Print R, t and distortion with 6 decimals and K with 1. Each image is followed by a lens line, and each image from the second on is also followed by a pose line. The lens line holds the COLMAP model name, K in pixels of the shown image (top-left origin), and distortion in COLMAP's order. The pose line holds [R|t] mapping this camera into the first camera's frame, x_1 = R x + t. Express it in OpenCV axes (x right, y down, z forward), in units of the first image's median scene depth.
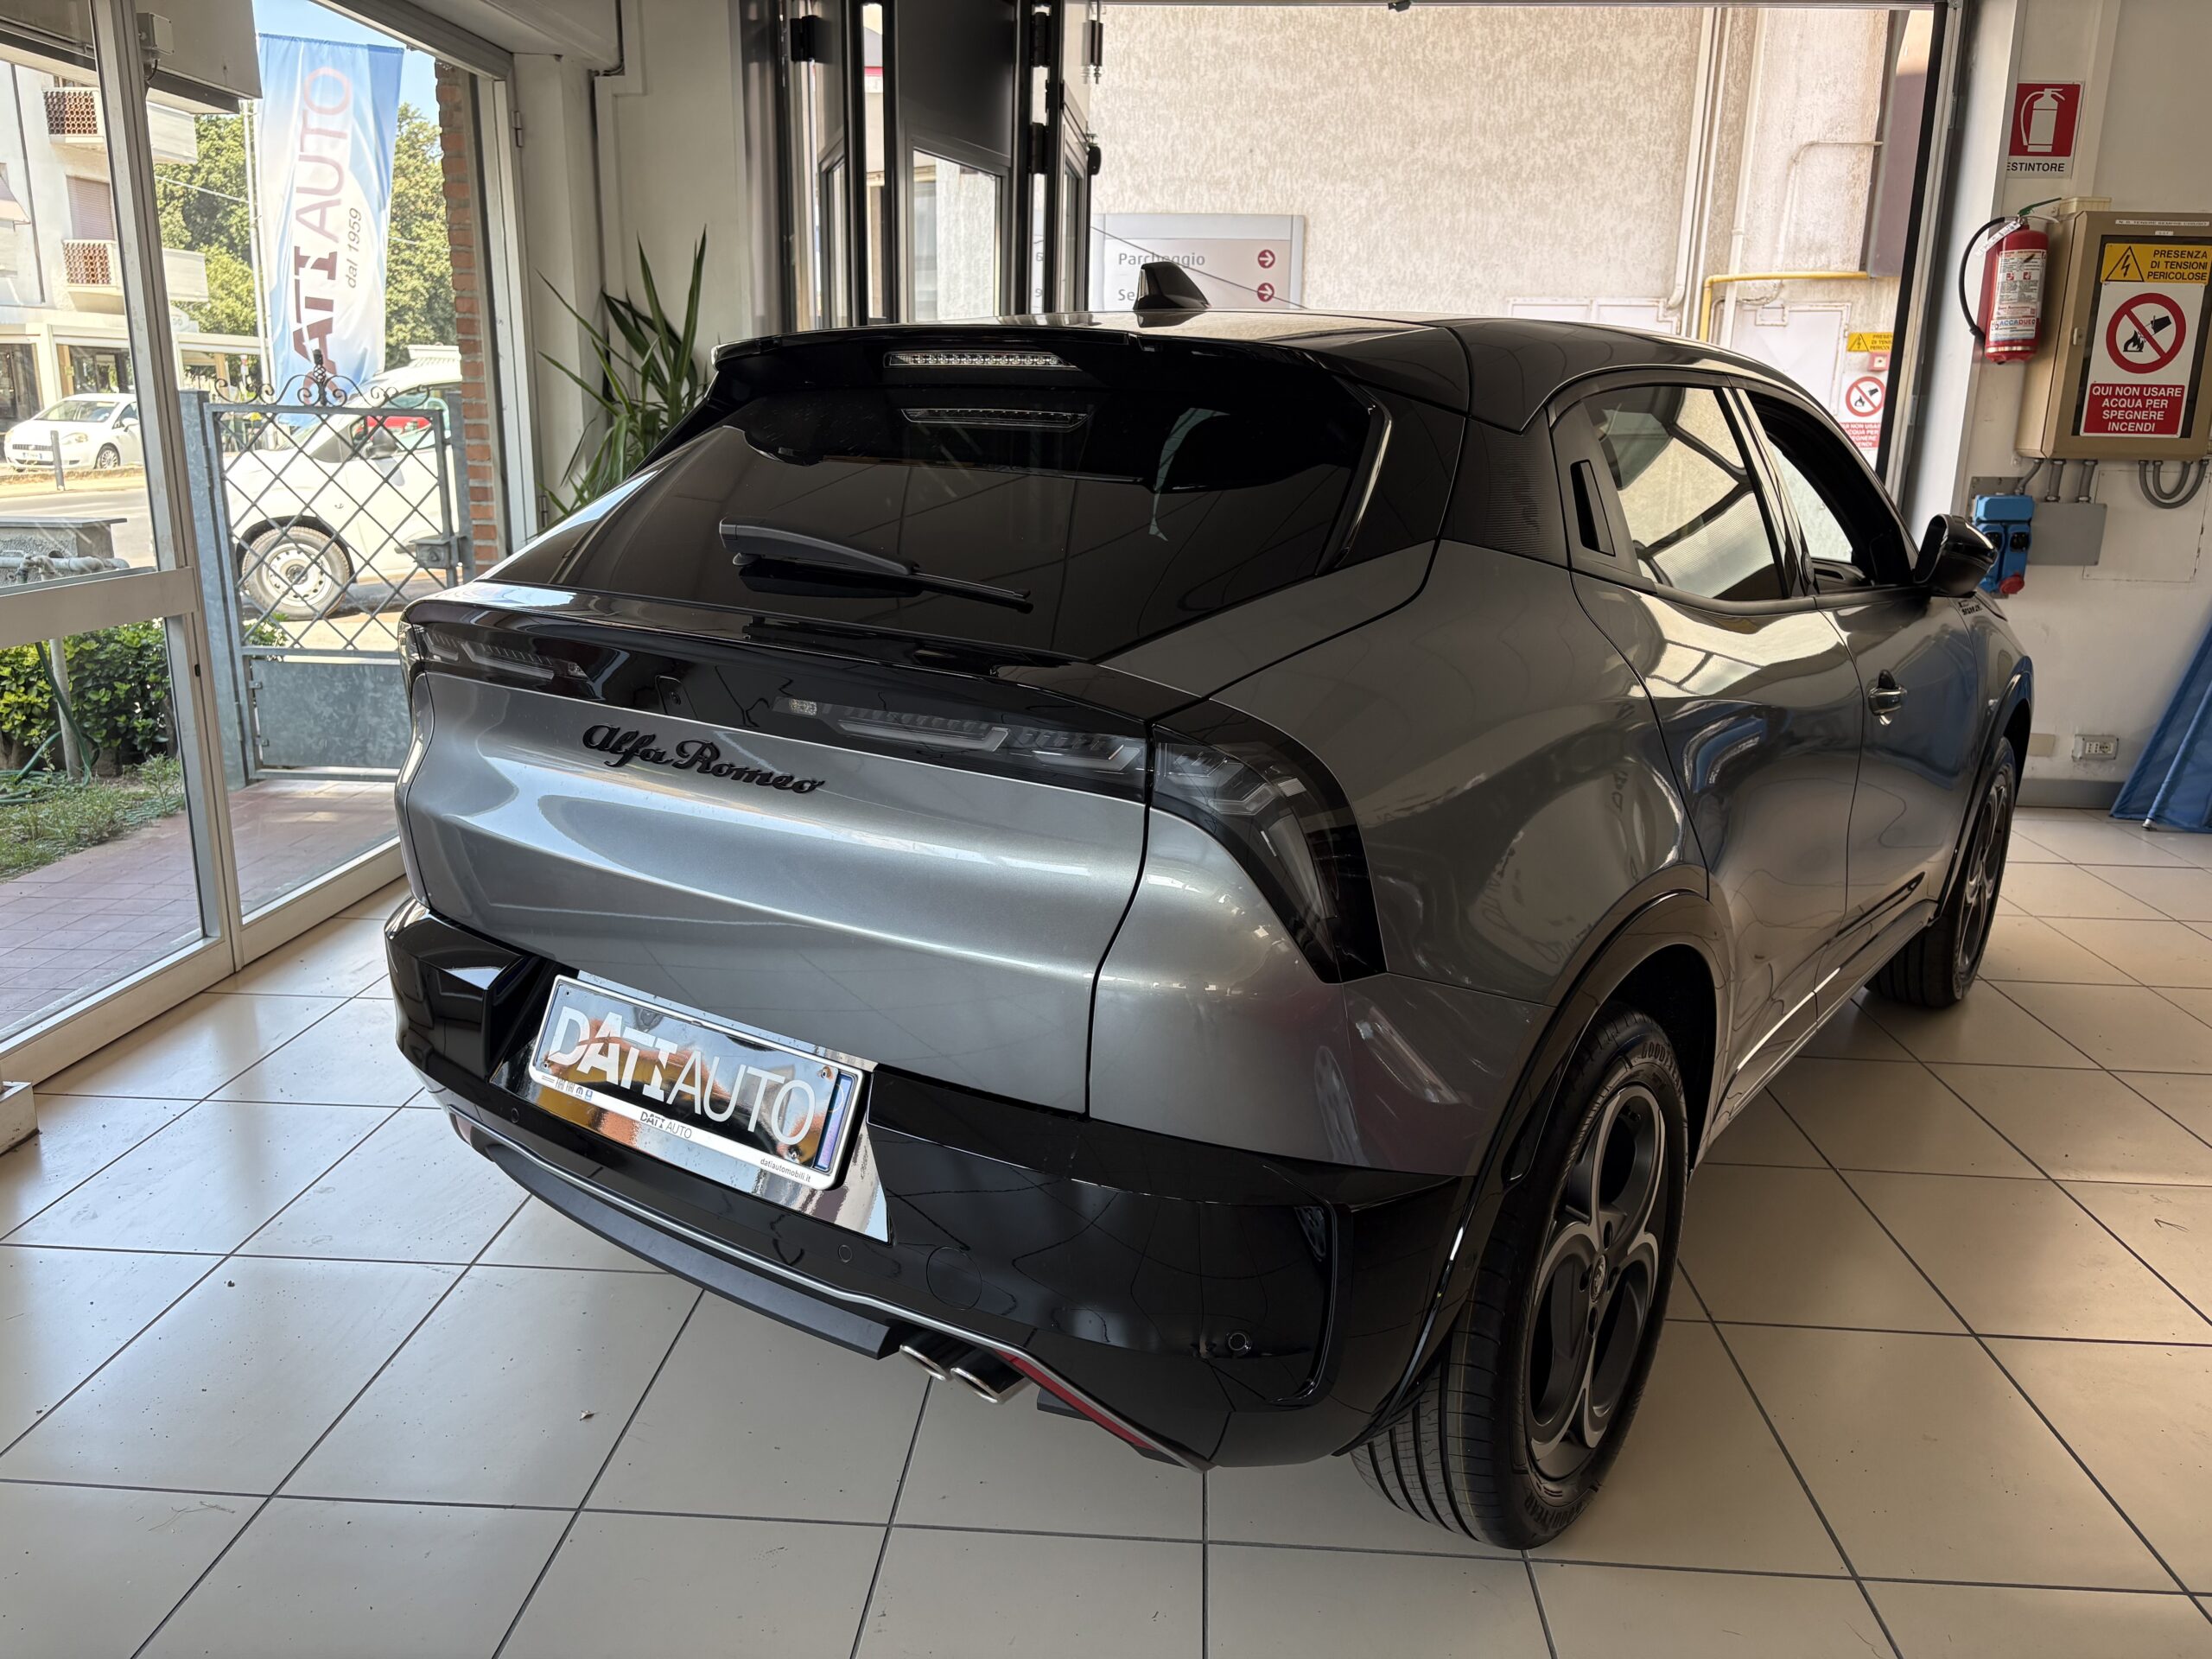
lens RADIAL K [[1673.6, 0, 1107.3], [0, 1673.6, 831.7], [0, 0, 1]] dist [0.022837, -0.000585]
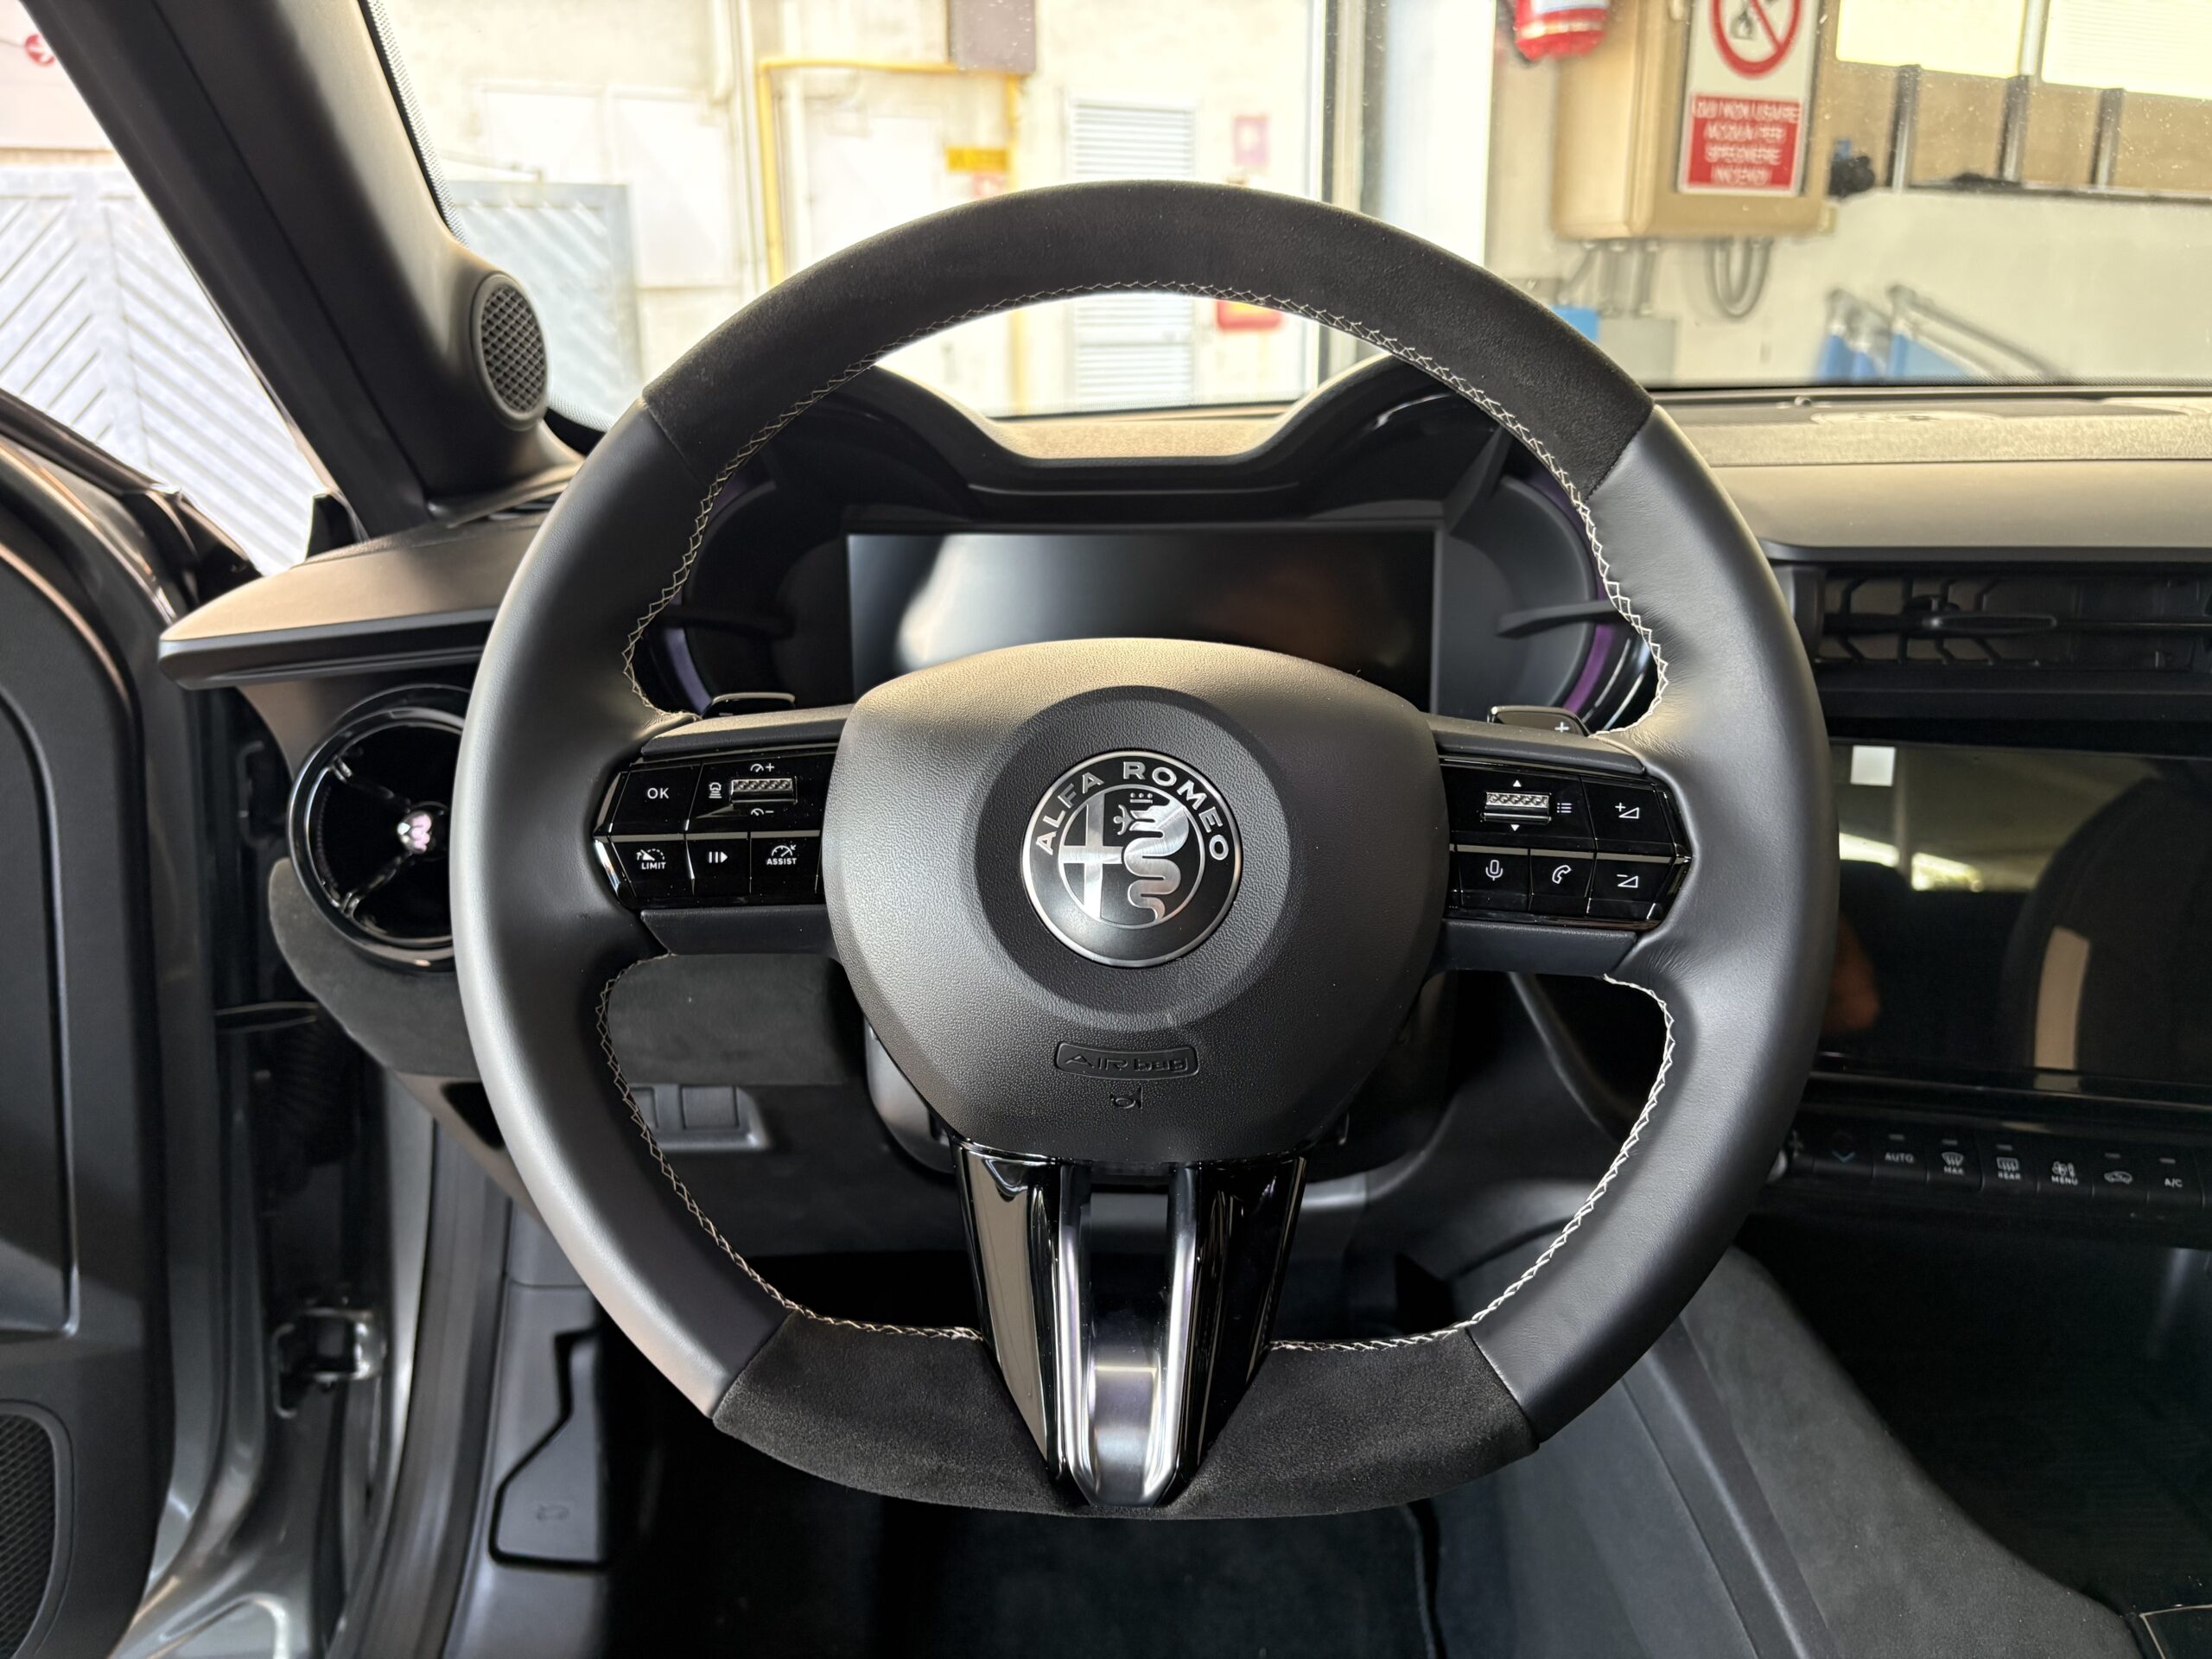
lens RADIAL K [[1673.6, 0, 1107.4], [0, 1673.6, 831.5], [0, 0, 1]] dist [0.022837, -0.000585]
pose [[0.824737, -0.195224, 0.530752, 0.072946], [0.166905, 0.980746, 0.101389, -0.109116], [-0.540326, 0.004965, 0.841441, 0.606483]]
